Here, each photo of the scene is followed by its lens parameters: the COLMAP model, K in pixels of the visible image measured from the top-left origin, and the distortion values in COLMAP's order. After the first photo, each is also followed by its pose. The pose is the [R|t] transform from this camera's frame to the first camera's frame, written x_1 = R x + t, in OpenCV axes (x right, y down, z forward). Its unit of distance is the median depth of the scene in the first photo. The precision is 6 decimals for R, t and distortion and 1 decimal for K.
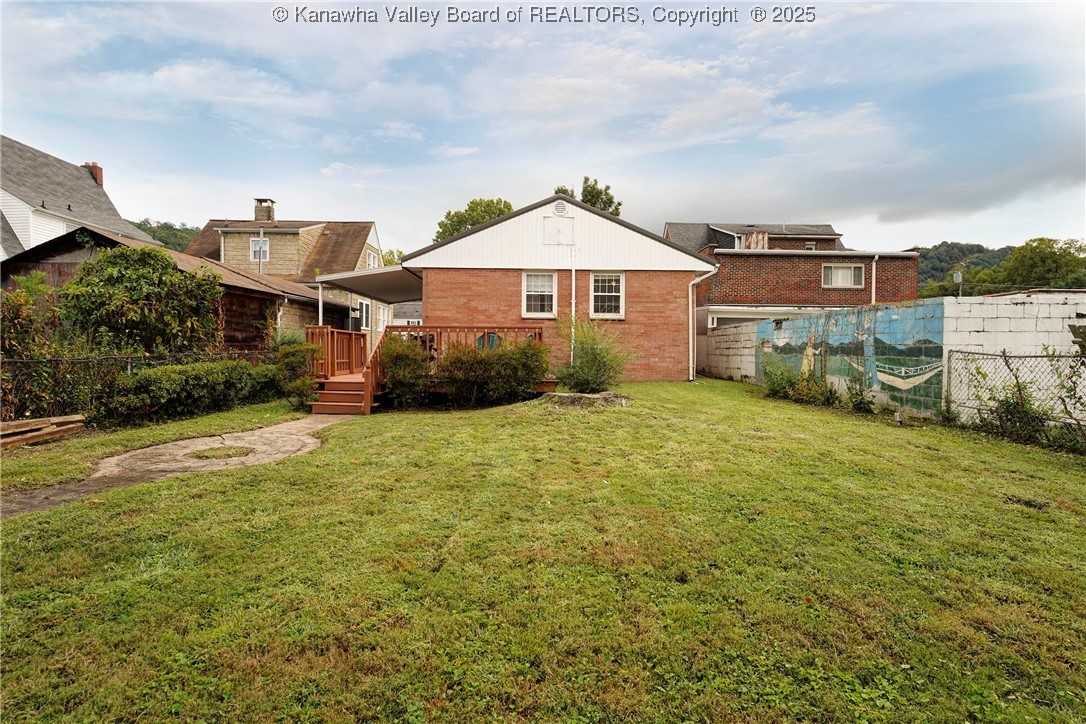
lens RADIAL K [[524.6, 0, 539.4], [0, 524.6, 358.0], [0, 0, 1]] dist [-0.015889, -0.000423]
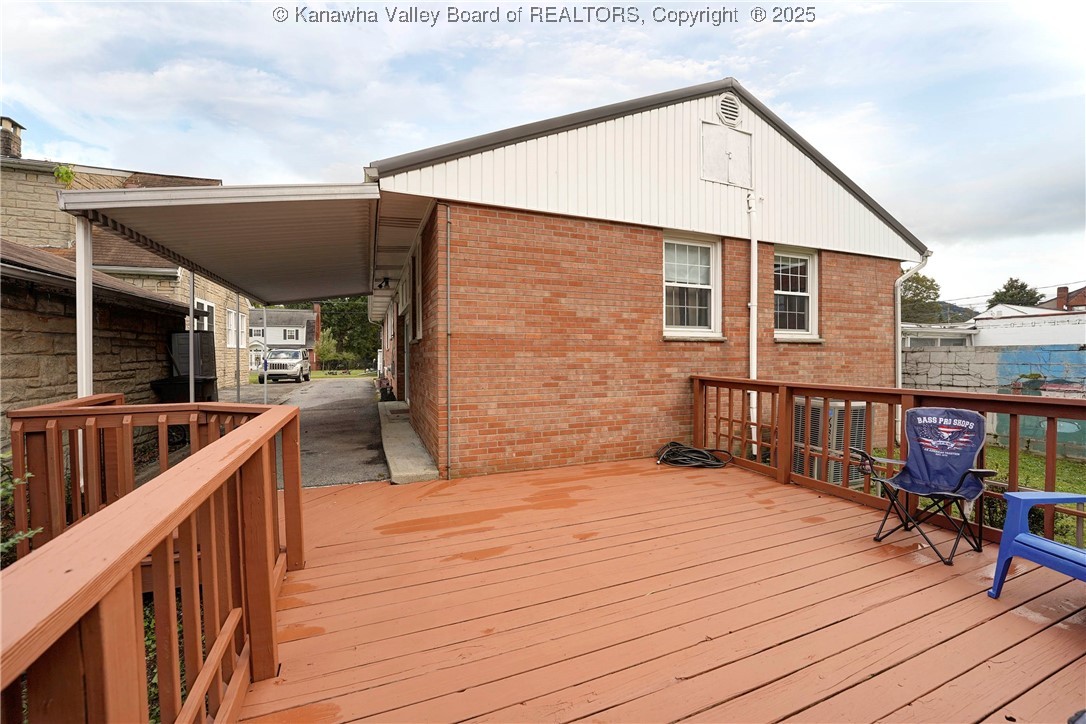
lens RADIAL K [[440.7, 0, 541.9], [0, 440.7, 360.8], [0, 0, 1]] dist [-0.023788, 0.001153]
pose [[0.935121, -0.015730, 0.353980, -0.261706], [0.015874, 0.999871, 0.002498, -0.059201], [-0.353973, 0.003284, 0.935250, 0.679140]]
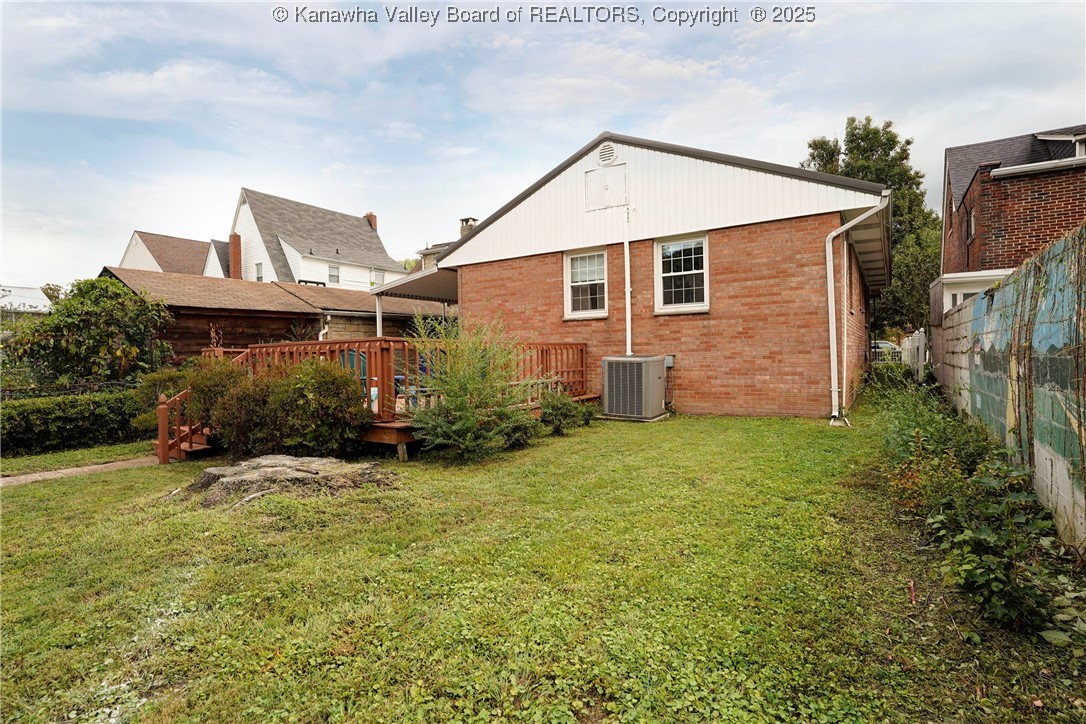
lens RADIAL K [[524.6, 0, 540.9], [0, 524.6, 358.7], [0, 0, 1]] dist [-0.015889, -0.000423]
pose [[0.829061, -0.021552, -0.558743, 0.336656], [0.019235, 0.999765, -0.010021, -0.016639], [0.558828, -0.002439, 0.829280, 0.386628]]
